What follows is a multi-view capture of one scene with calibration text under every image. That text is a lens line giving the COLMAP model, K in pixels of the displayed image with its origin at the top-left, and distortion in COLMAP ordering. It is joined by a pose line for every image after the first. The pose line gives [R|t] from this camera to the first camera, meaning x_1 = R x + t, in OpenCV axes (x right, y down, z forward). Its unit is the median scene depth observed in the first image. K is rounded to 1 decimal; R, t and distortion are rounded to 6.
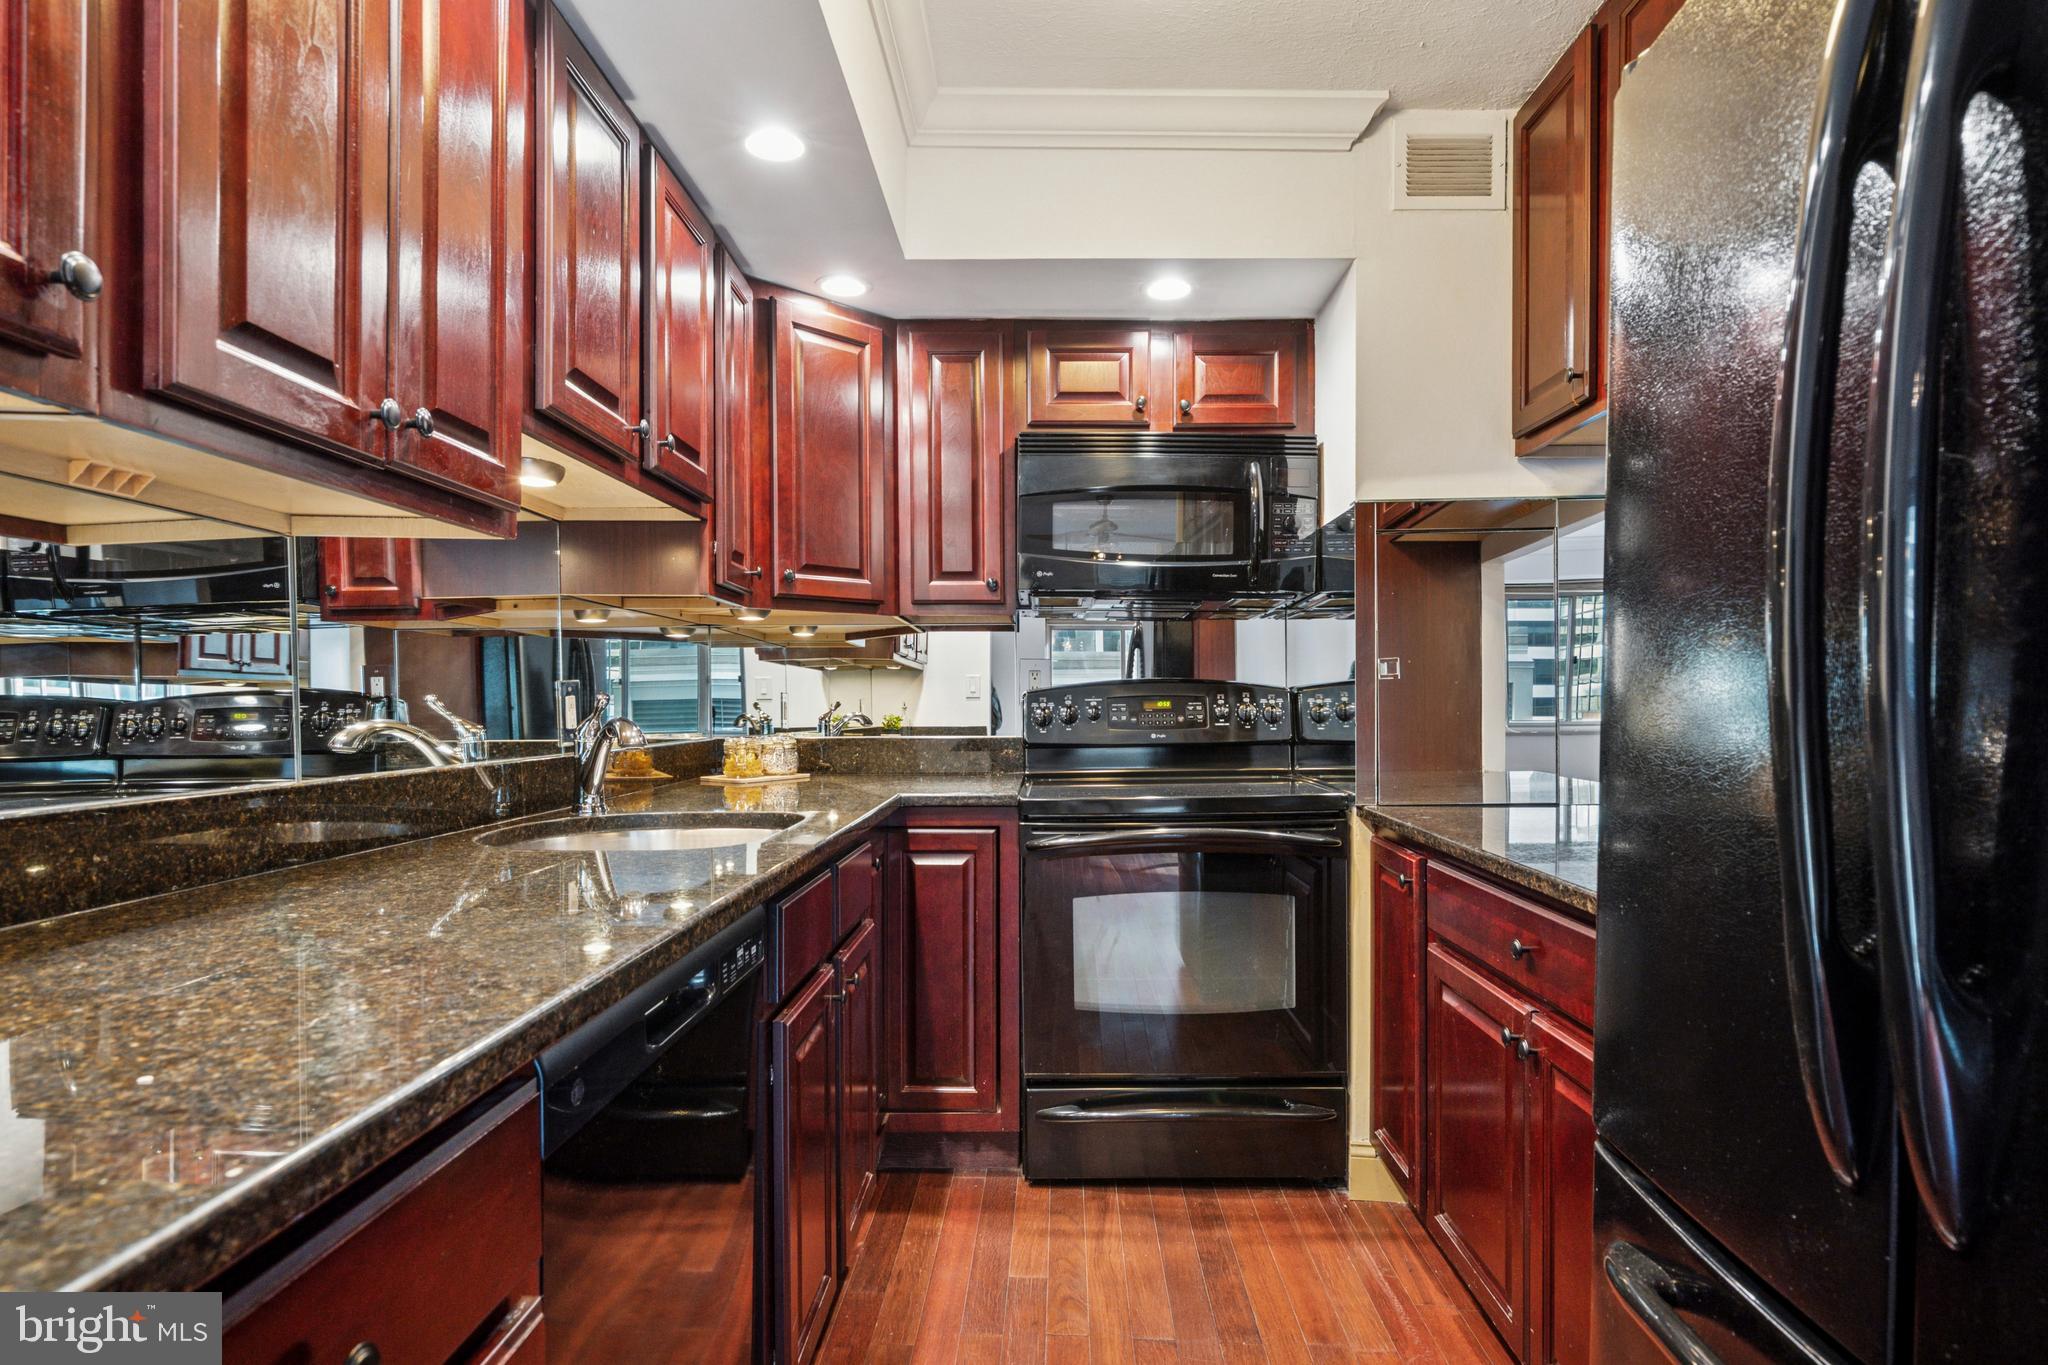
lens RADIAL K [[1086.3, 0, 1024.0], [0, 1086.3, 682.5], [0, 0, 1]] dist [-0.001649, -0.000122]
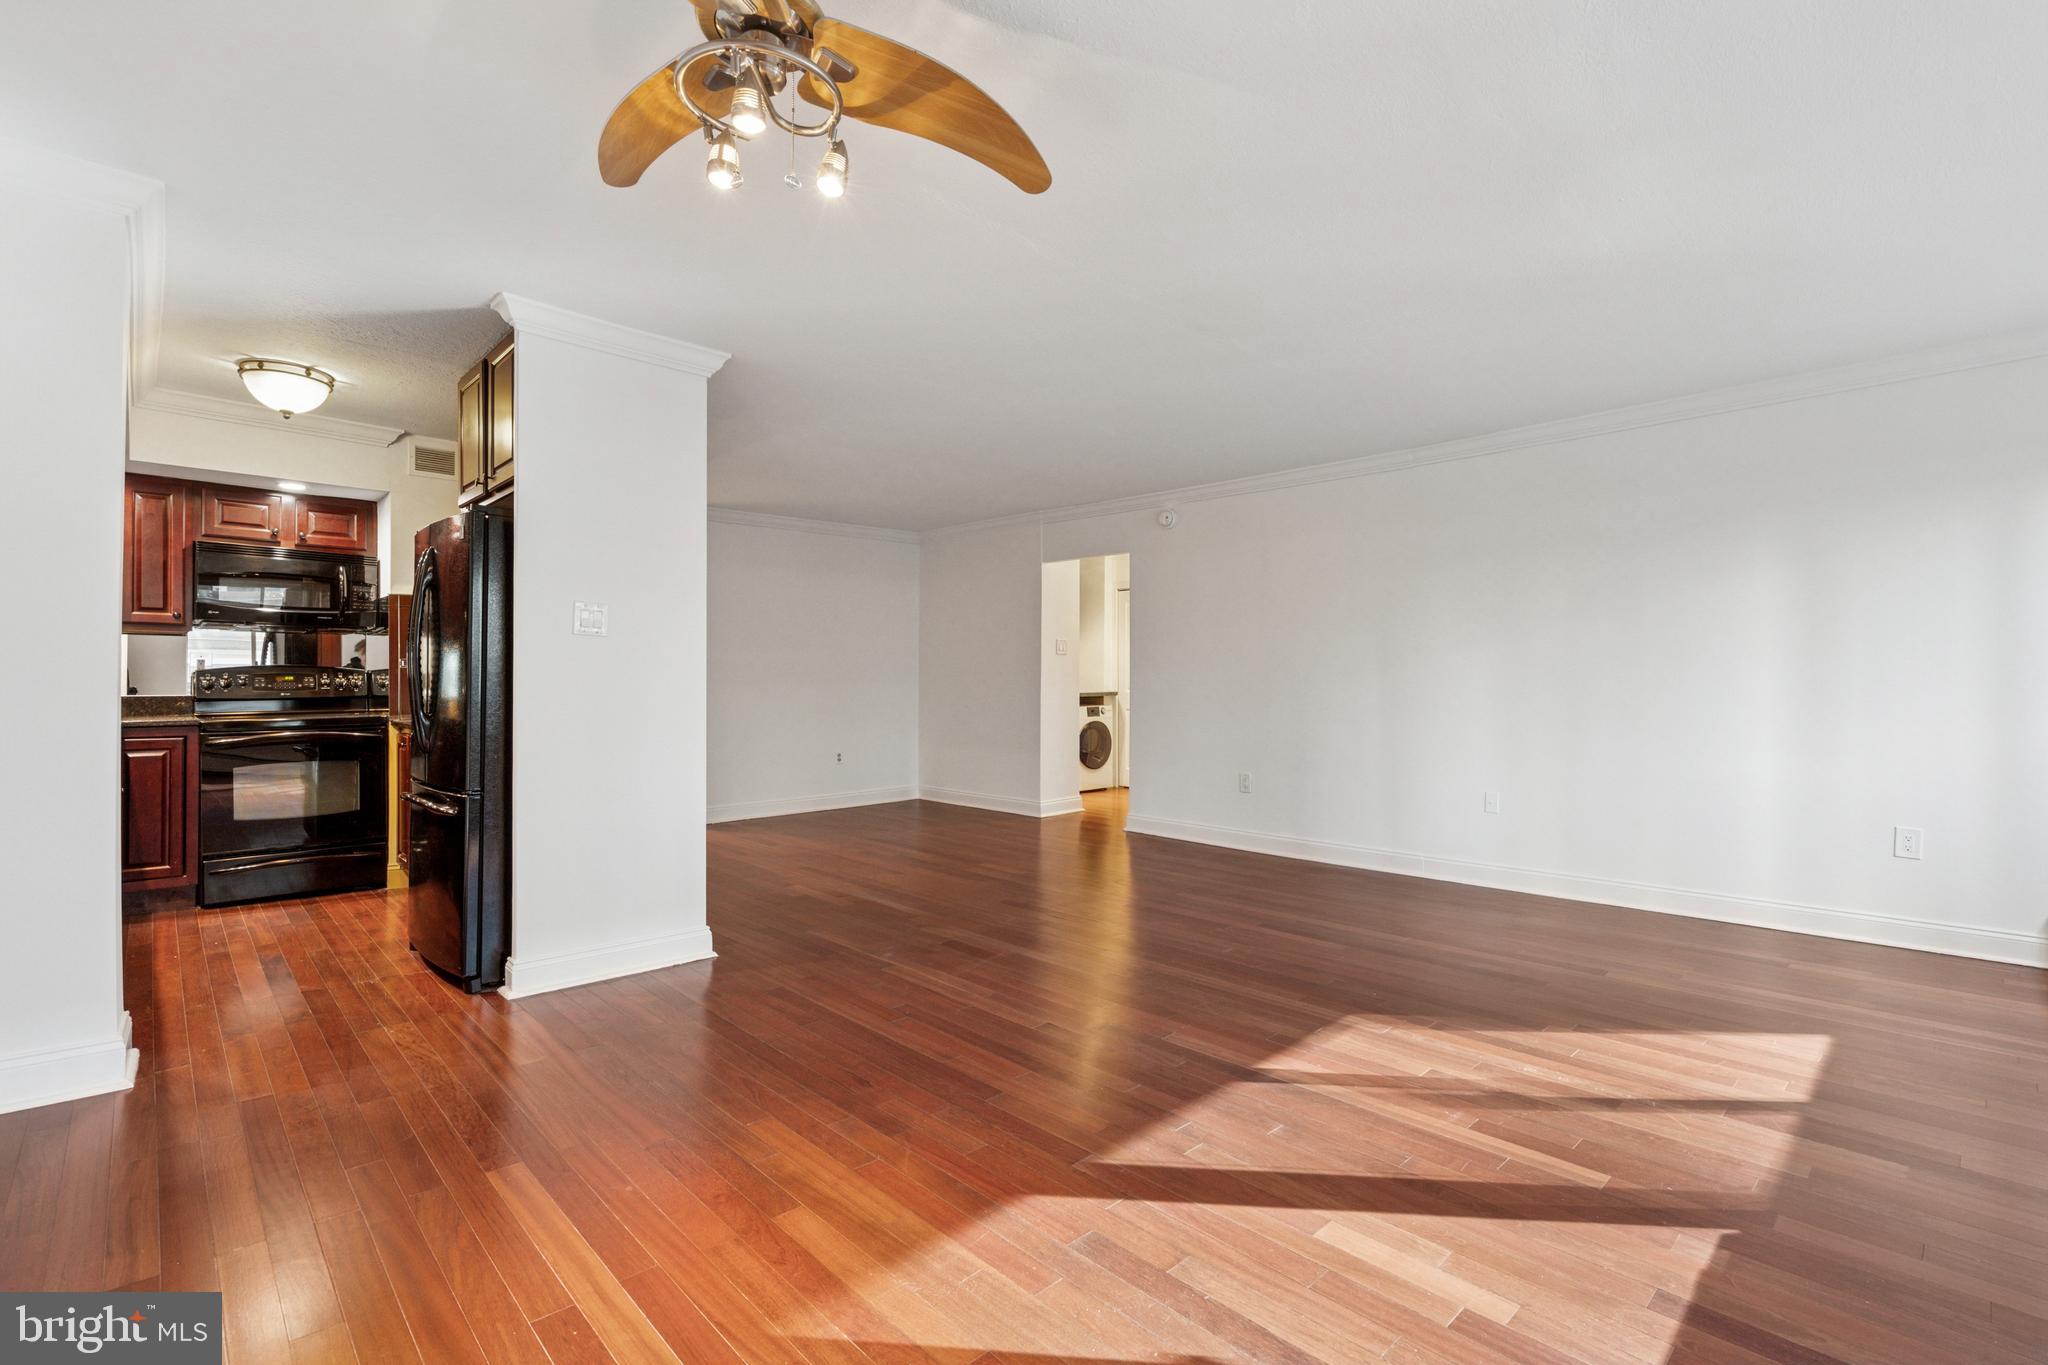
lens RADIAL K [[932.0, 0, 1024.0], [0, 932.0, 682.5], [0, 0, 1]] dist [0.002875, 0.000379]
pose [[0.708012, 0.003534, 0.706191, -0.137868], [-0.011049, 0.999921, 0.006073, 0.002620], [-0.706114, -0.012102, 0.707995, -1.266346]]
